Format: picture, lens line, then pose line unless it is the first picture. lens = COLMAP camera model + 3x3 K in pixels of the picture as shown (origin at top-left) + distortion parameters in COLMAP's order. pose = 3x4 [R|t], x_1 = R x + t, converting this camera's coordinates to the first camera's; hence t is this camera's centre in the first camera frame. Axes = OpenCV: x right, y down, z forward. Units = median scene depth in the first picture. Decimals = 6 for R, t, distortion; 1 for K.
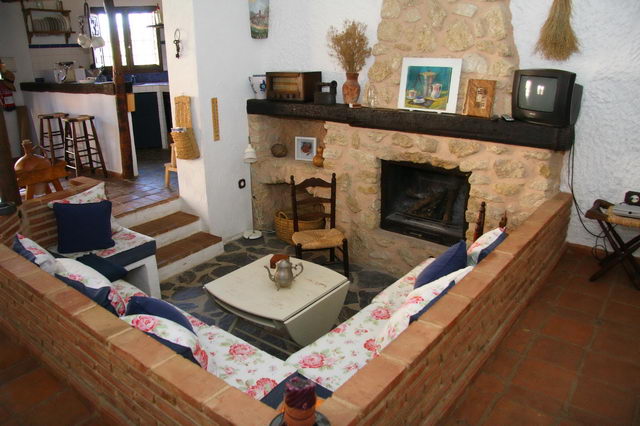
lens RADIAL K [[502.2, 0, 319.2], [0, 502.2, 214.1], [0, 0, 1]] dist [-0.156208, 0.114846]
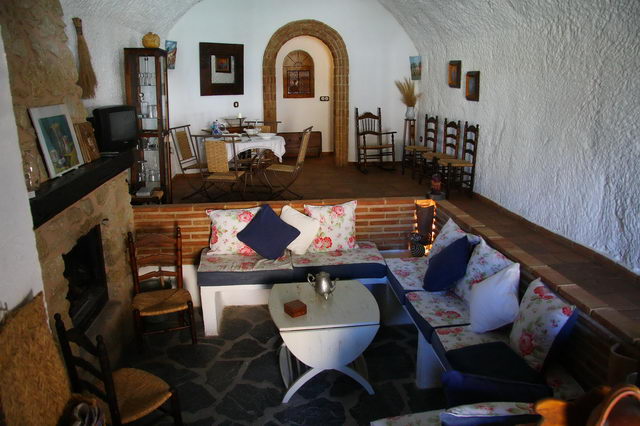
lens RADIAL K [[502.2, 0, 321.5], [0, 502.2, 215.3], [0, 0, 1]] dist [-0.156208, 0.114846]
pose [[-0.724710, -0.160013, 0.670217, -0.615340], [0.244735, 0.849471, 0.467444, -0.413307], [-0.644127, 0.502787, -0.576459, 1.225633]]
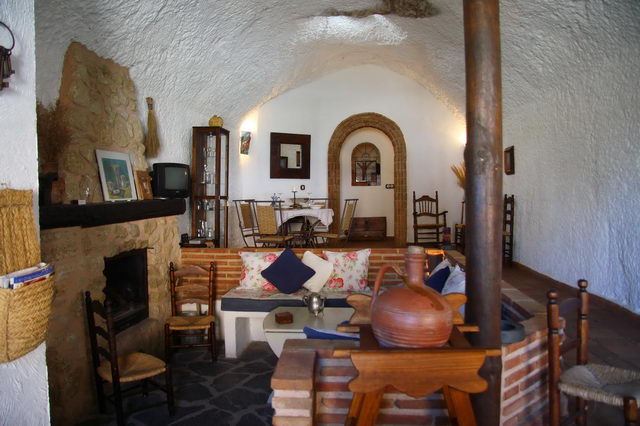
lens RADIAL K [[502.2, 0, 315.9], [0, 502.2, 212.5], [0, 0, 1]] dist [-0.156208, 0.114846]
pose [[-0.555462, -0.007353, 0.831509, -0.875930], [0.295814, 0.932800, 0.205858, -0.276951], [-0.777146, 0.360319, -0.515960, 1.227288]]
